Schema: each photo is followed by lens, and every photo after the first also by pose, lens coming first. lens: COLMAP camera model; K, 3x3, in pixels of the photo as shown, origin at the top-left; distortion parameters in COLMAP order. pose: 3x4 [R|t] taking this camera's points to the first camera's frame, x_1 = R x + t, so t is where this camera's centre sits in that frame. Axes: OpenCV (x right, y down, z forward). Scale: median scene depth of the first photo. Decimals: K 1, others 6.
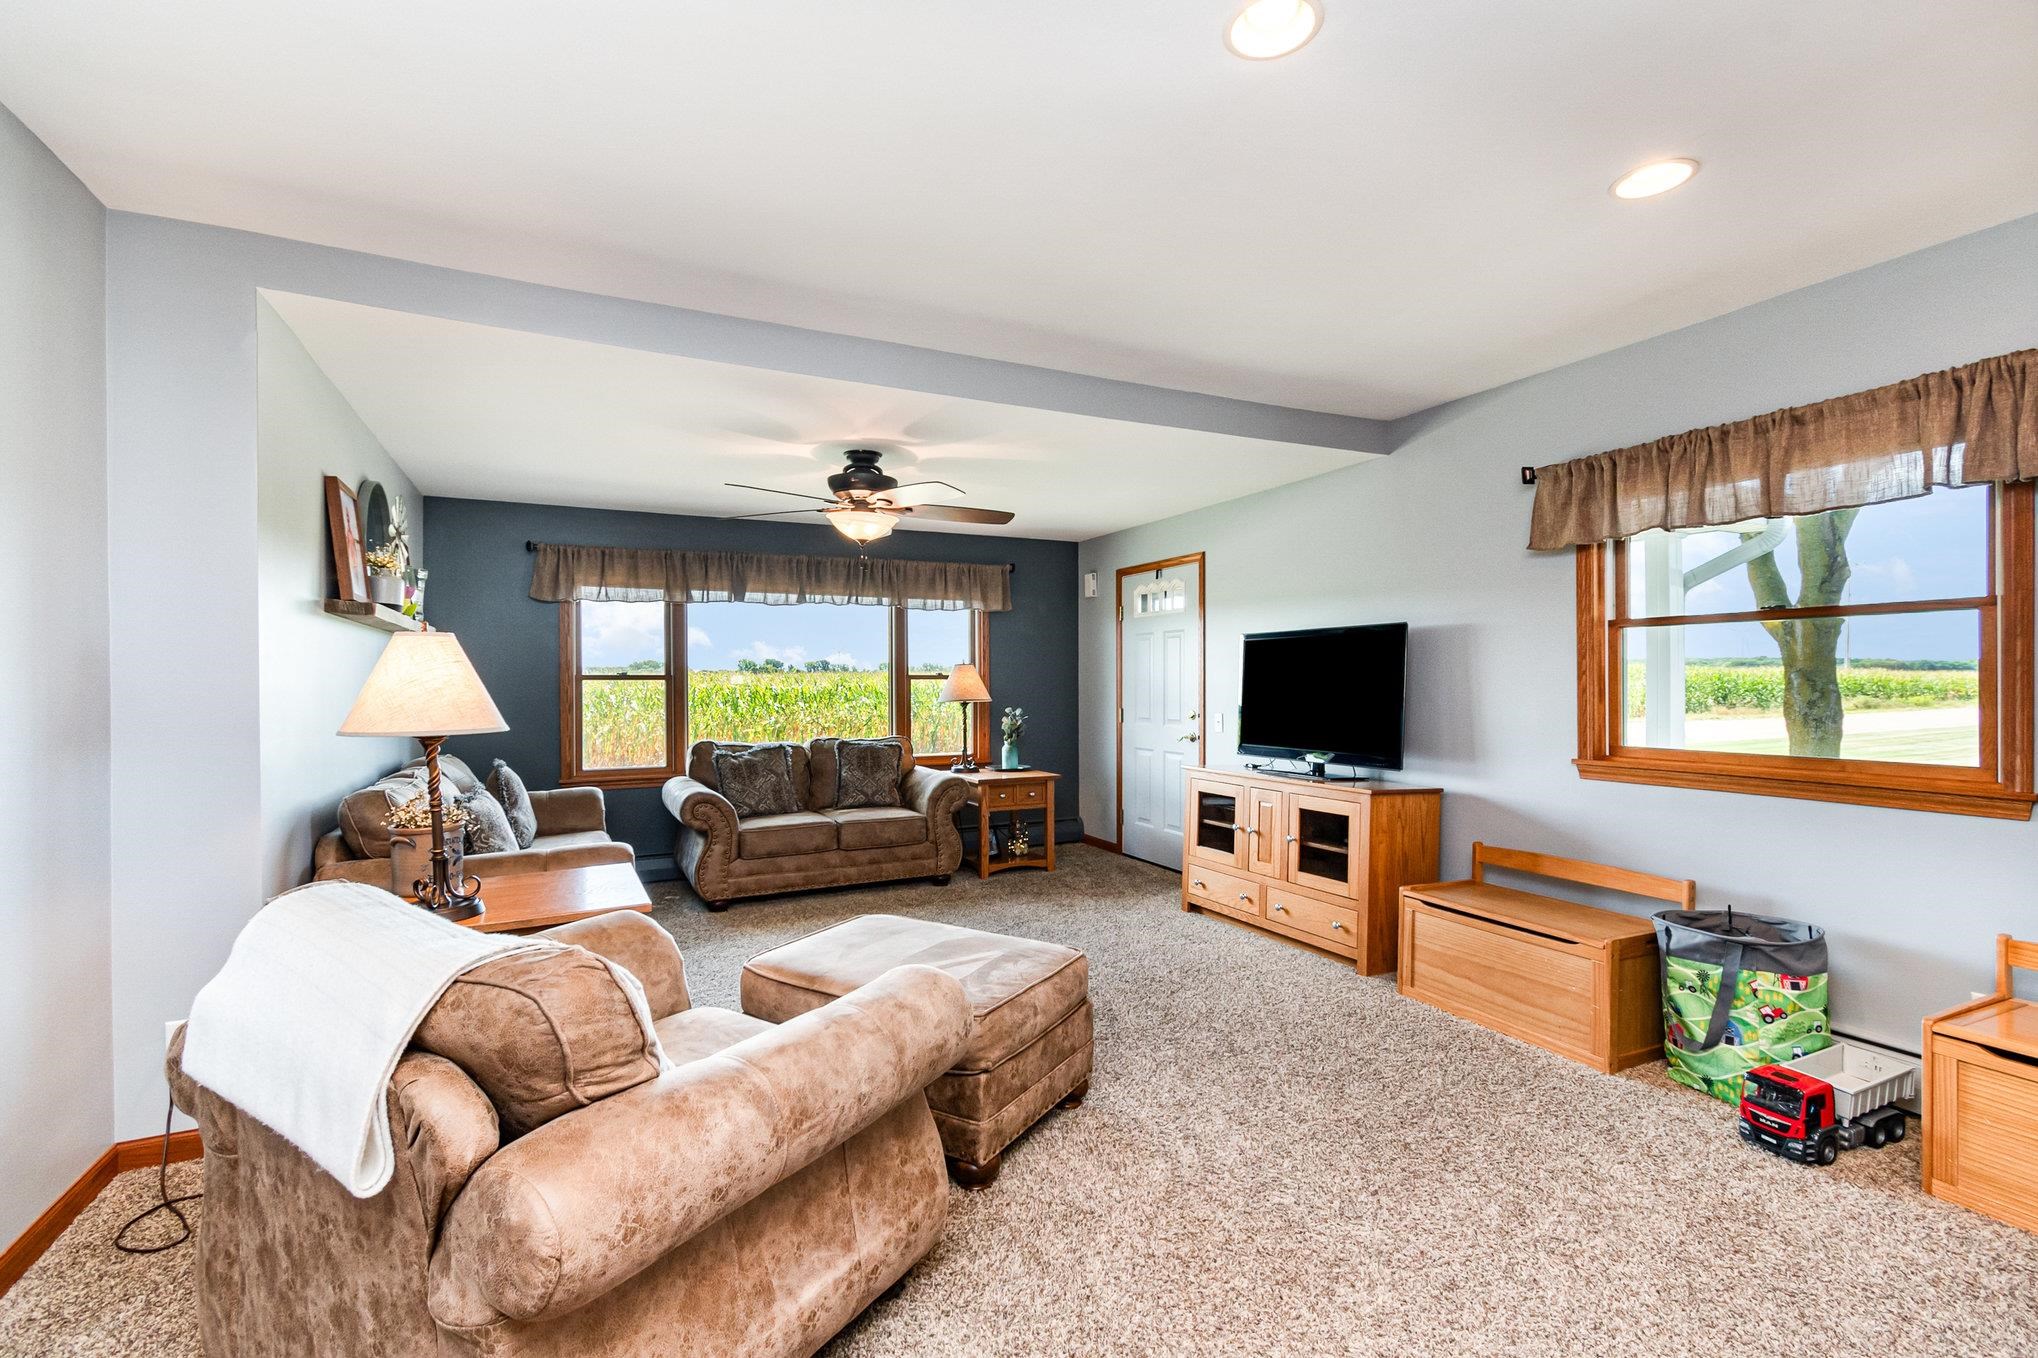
lens RADIAL K [[896.9, 0, 1013.9], [0, 896.9, 689.4], [0, 0, 1]] dist [0.002234, -0.000541]
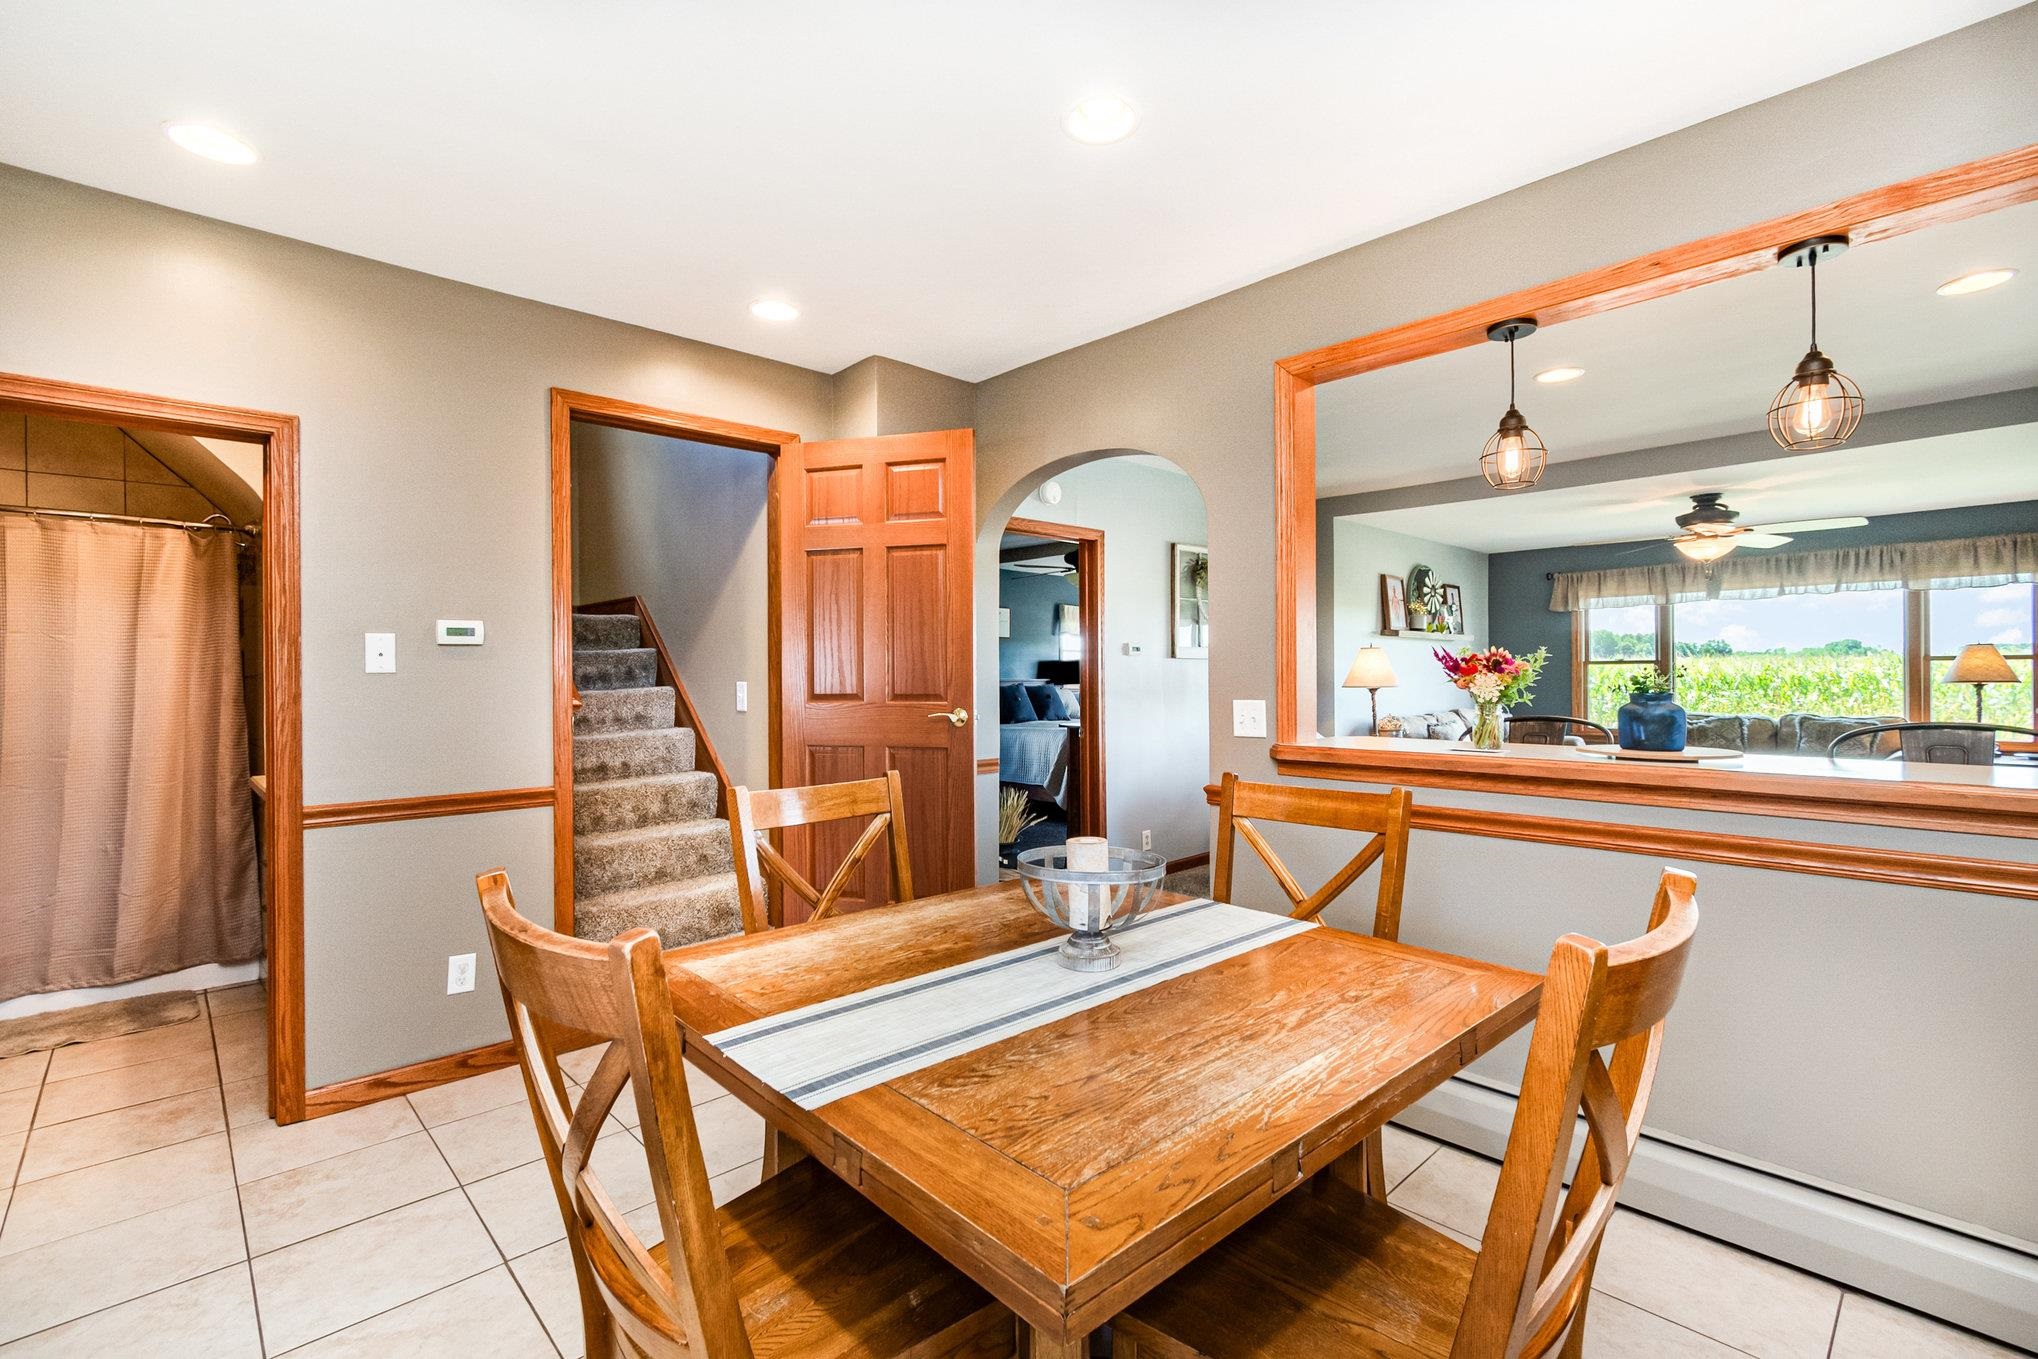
lens RADIAL K [[896.9, 0, 1012.8], [0, 896.9, 674.6], [0, 0, 1]] dist [0.002234, -0.000541]
pose [[0.330696, 0.000319, -0.943737, 0.533534], [-0.000725, 1.000000, 0.000084, 0.005212], [0.943737, 0.000656, 0.330696, -0.306621]]
